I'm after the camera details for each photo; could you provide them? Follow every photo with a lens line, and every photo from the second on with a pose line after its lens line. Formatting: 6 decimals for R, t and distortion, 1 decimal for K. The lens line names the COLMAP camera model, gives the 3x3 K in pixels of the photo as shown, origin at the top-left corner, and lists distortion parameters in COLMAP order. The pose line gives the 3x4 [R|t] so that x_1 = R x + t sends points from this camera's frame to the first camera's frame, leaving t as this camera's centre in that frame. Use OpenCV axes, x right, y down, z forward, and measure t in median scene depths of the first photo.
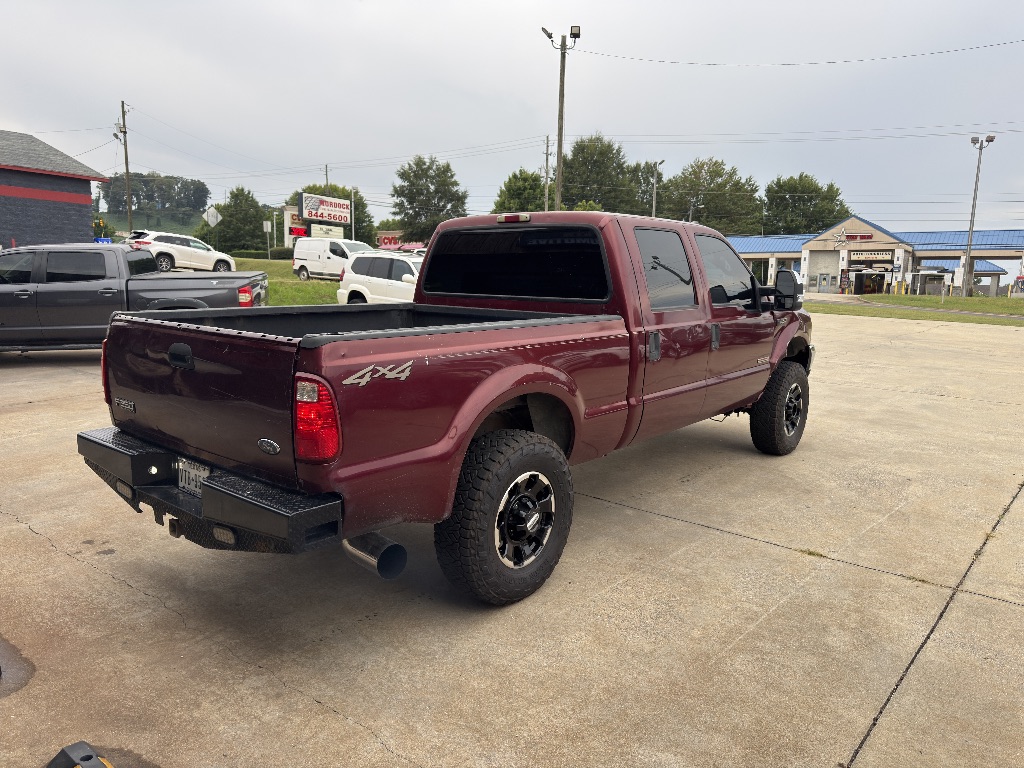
lens RADIAL K [[722.2, 0, 516.2], [0, 722.2, 385.3], [0, 0, 1]] dist [0.046298, -0.058123]
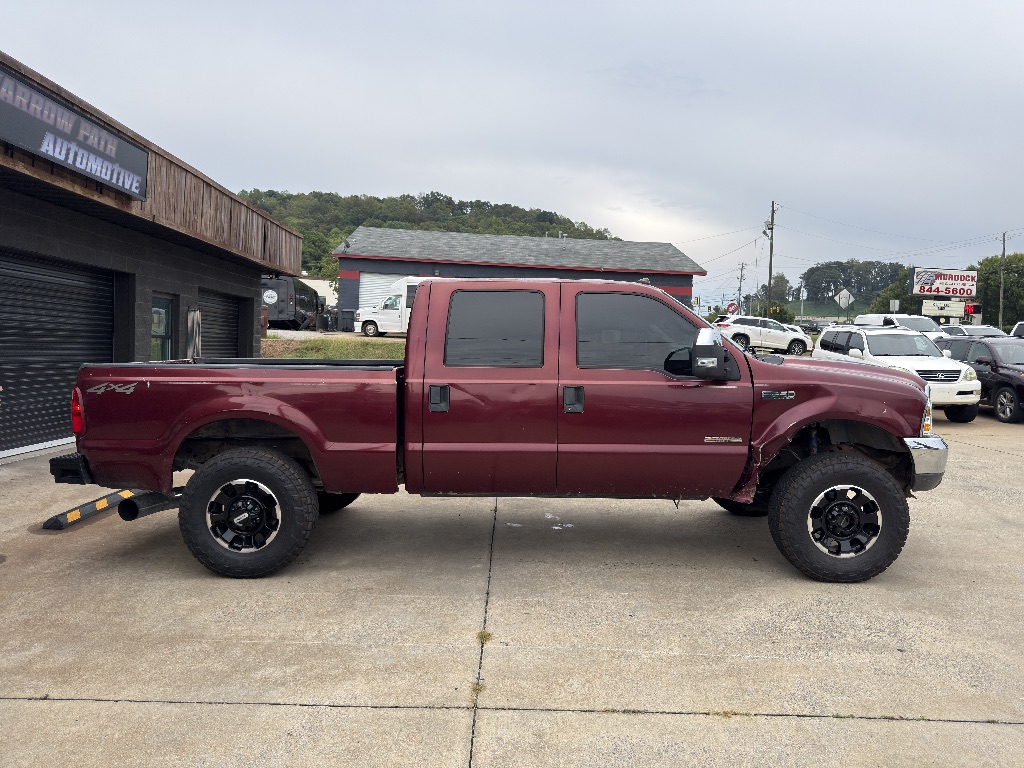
lens RADIAL K [[722.2, 0, 516.2], [0, 722.2, 385.3], [0, 0, 1]] dist [0.046298, -0.058123]
pose [[0.630768, 0.037135, -0.775082, 0.090177], [-0.123799, 0.990876, -0.053274, -0.002624], [0.766032, 0.129558, 0.629610, 0.034838]]
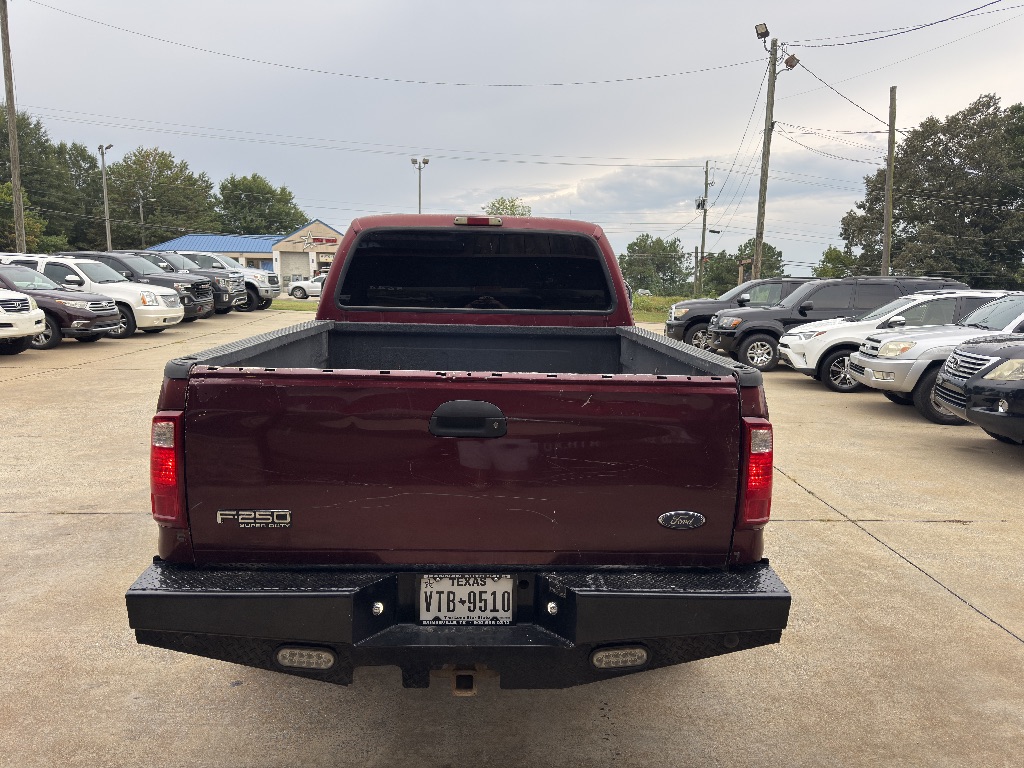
lens RADIAL K [[722.2, 0, 516.2], [0, 722.2, 385.3], [0, 0, 1]] dist [0.046298, -0.058123]
pose [[0.746789, -0.097471, 0.657880, -0.050994], [0.097190, 0.994577, 0.037031, -0.005411], [-0.657921, 0.036285, 0.752212, 0.028389]]
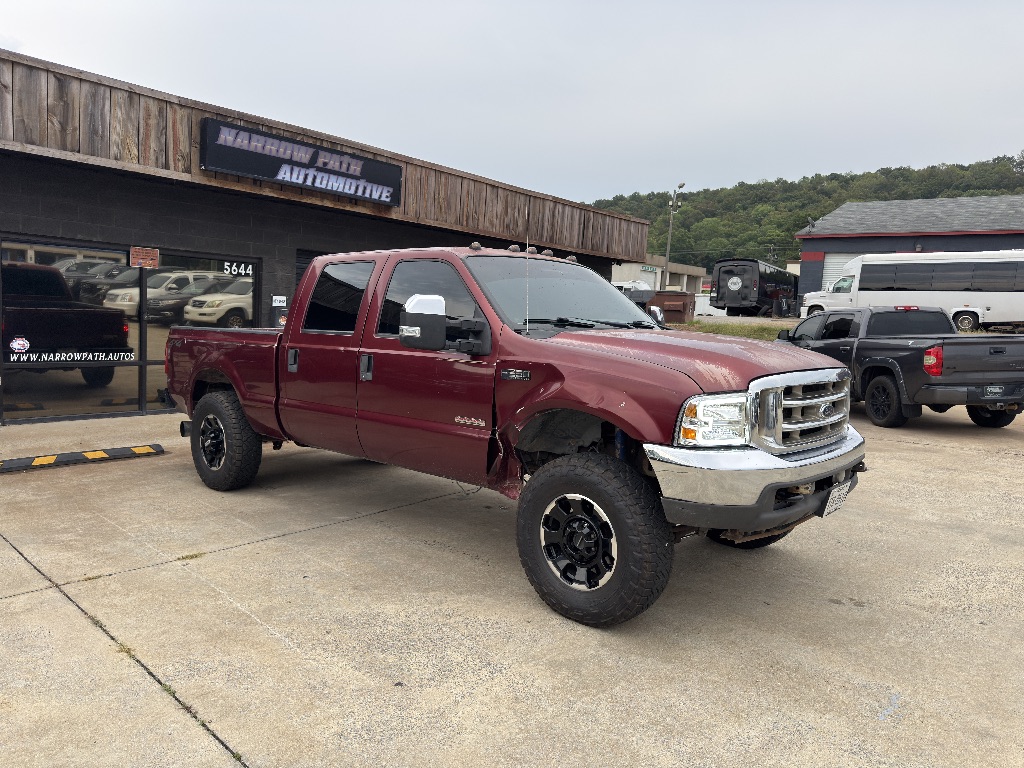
lens RADIAL K [[720.6, 0, 507.6], [0, 720.6, 384.8], [0, 0, 1]] dist [0.049144, -0.072010]
pose [[-0.057814, 0.070222, -0.995855, 0.114408], [-0.182707, 0.979931, 0.079707, -0.014620], [0.981466, 0.186558, -0.043824, 0.117607]]
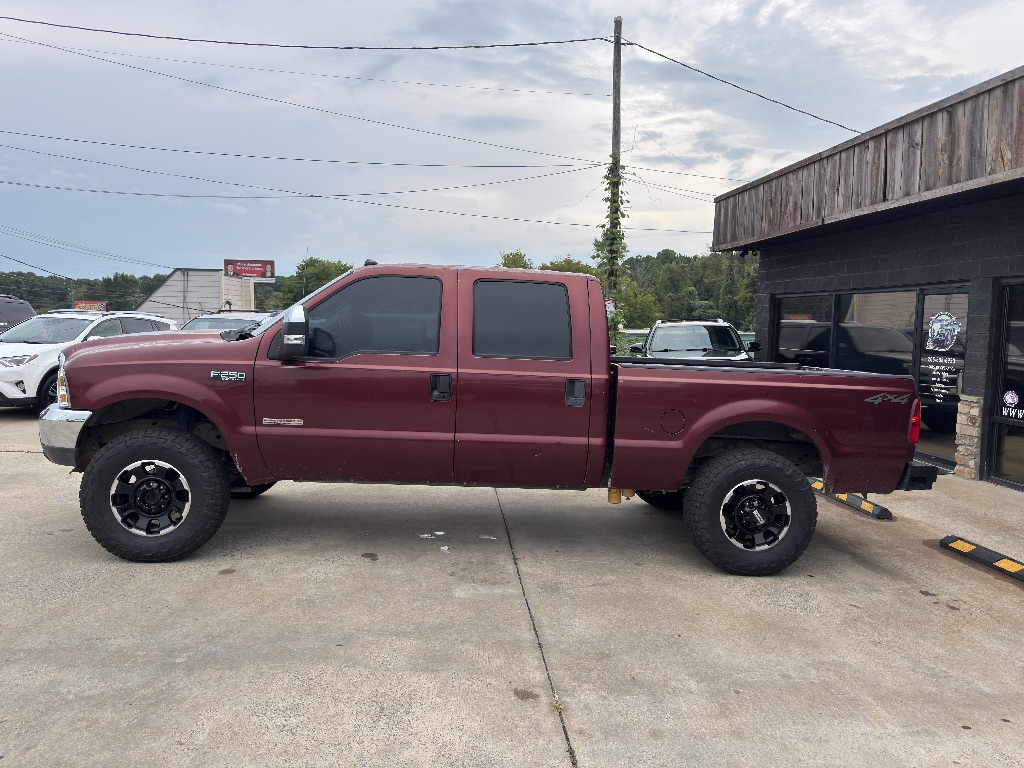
lens RADIAL K [[722.2, 0, 516.2], [0, 722.2, 385.3], [0, 0, 1]] dist [0.046298, -0.058123]
pose [[-0.693409, -0.100276, 0.713532, -0.070777], [0.058365, 0.979198, 0.194331, -0.027269], [-0.718176, 0.176396, -0.673132, 0.171219]]
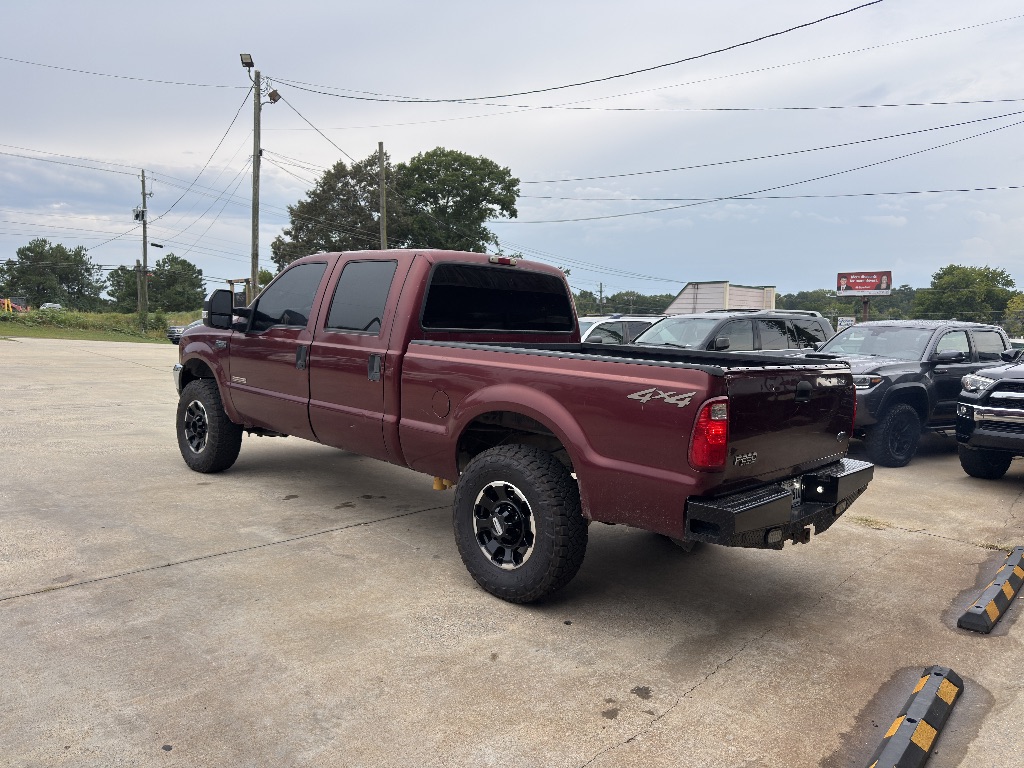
lens RADIAL K [[722.2, 0, 516.2], [0, 722.2, 385.3], [0, 0, 1]] dist [0.046298, -0.058123]
pose [[0.066174, -0.105079, 0.992260, -0.100834], [0.112152, 0.988921, 0.097246, -0.013261], [-0.991485, 0.104849, 0.077226, 0.082189]]
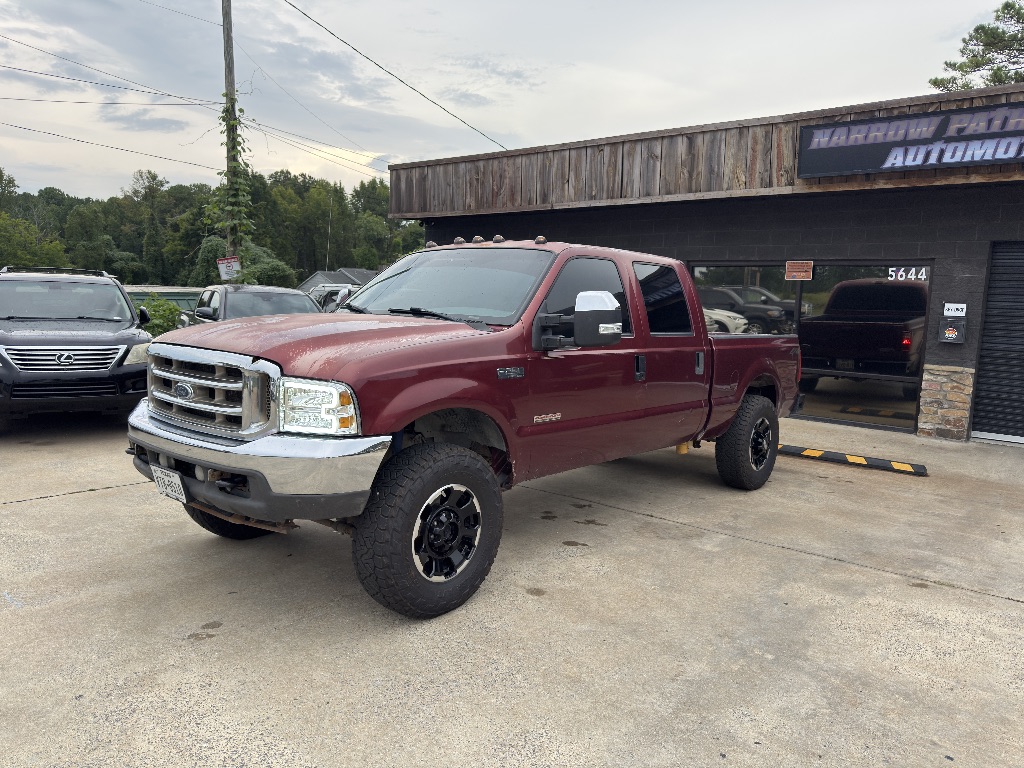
lens RADIAL K [[722.2, 0, 516.2], [0, 722.2, 385.3], [0, 0, 1]] dist [0.046298, -0.058123]
pose [[-0.998476, -0.051947, 0.018625, 0.011453], [-0.045327, 0.964502, 0.260157, -0.031400], [-0.031478, 0.258917, -0.965387, 0.208292]]
